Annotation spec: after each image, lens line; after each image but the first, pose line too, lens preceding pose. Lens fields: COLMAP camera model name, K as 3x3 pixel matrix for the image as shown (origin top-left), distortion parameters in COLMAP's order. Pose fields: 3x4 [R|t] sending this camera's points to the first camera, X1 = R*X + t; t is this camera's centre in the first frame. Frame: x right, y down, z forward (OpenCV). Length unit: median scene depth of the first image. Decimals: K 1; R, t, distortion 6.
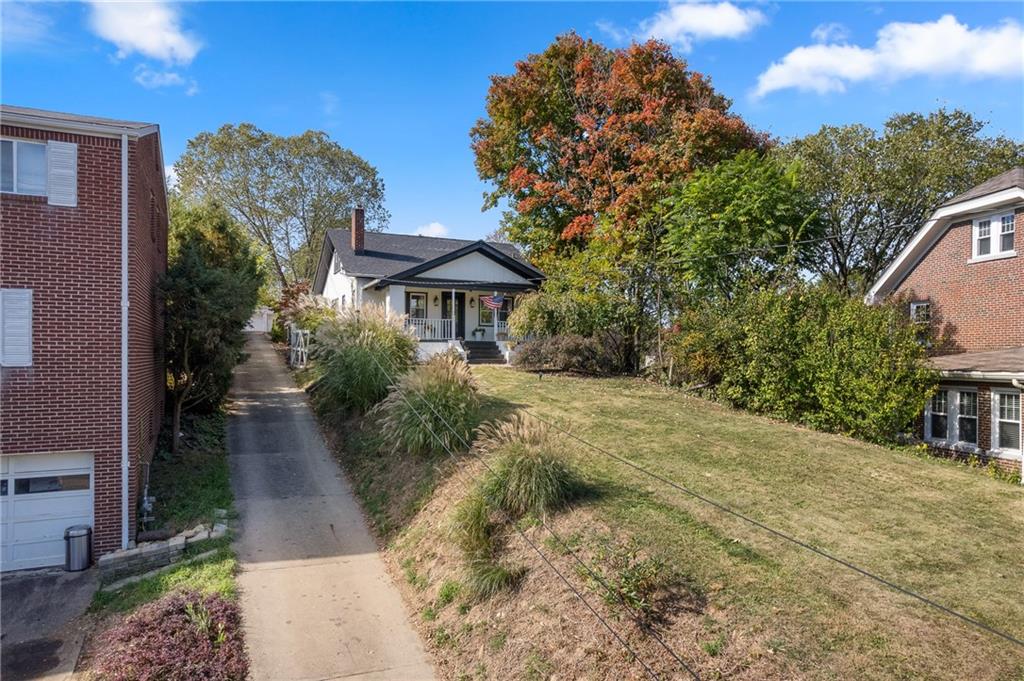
lens RADIAL K [[672.4, 0, 510.9], [0, 672.4, 361.5], [0, 0, 1]] dist [0.002078, 0.002634]
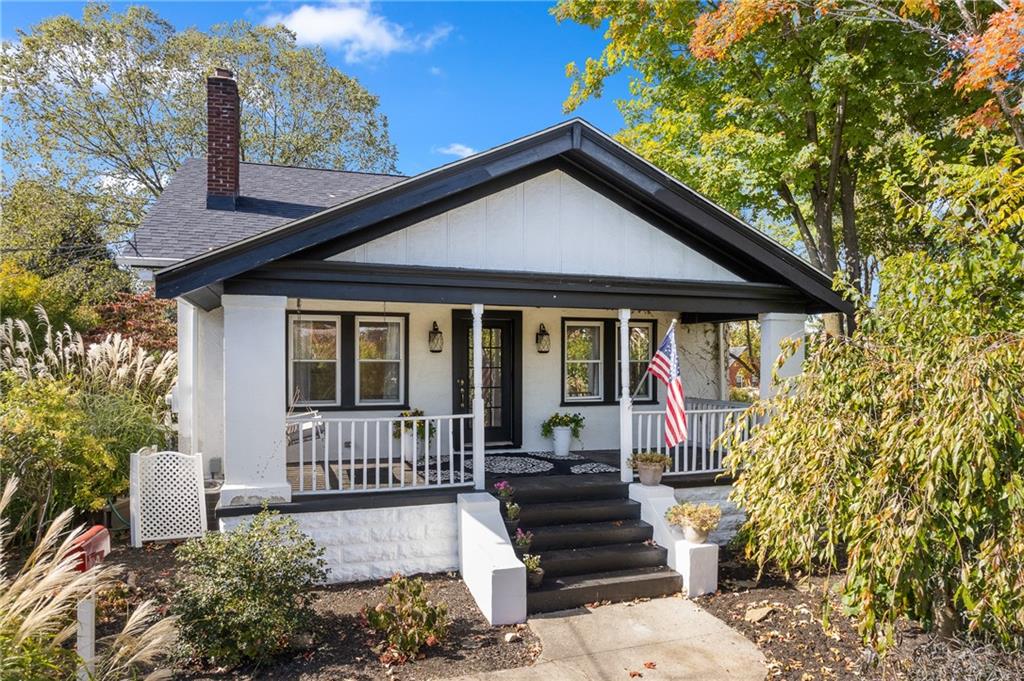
lens RADIAL K [[672.4, 0, 510.9], [0, 672.4, 361.5], [0, 0, 1]] dist [0.002078, 0.002634]
pose [[0.995603, -0.007287, -0.093394, -0.046324], [0.007127, 0.999973, -0.002045, -0.084493], [0.093406, 0.001370, 0.995627, 0.730873]]
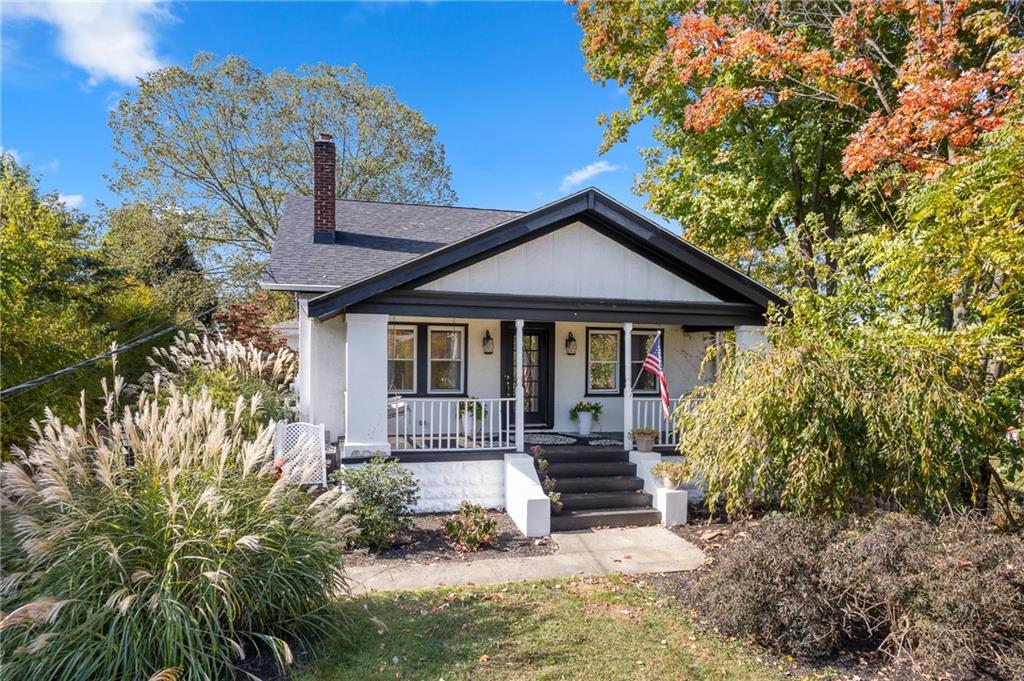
lens RADIAL K [[674.9, 0, 515.3], [0, 674.9, 382.6], [0, 0, 1]] dist [-0.000401, 0.000372]
pose [[0.988008, 0.004925, -0.154327, -0.027900], [-0.000968, 0.999669, 0.025709, -0.082529], [0.154402, -0.025251, 0.987685, 0.620132]]
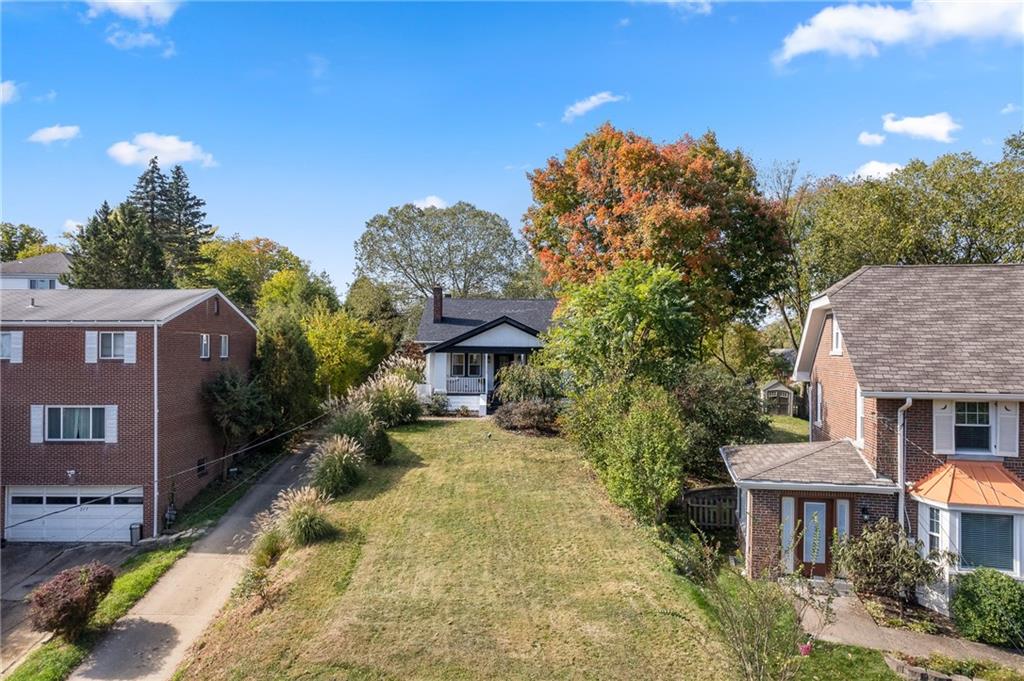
lens RADIAL K [[672.4, 0, 510.9], [0, 672.4, 361.5], [0, 0, 1]] dist [0.002078, 0.002634]
pose [[0.909050, 0.008409, -0.416603, 0.497385], [-0.003869, 0.999924, 0.011742, -0.109522], [0.416669, -0.009062, 0.909013, -0.144629]]
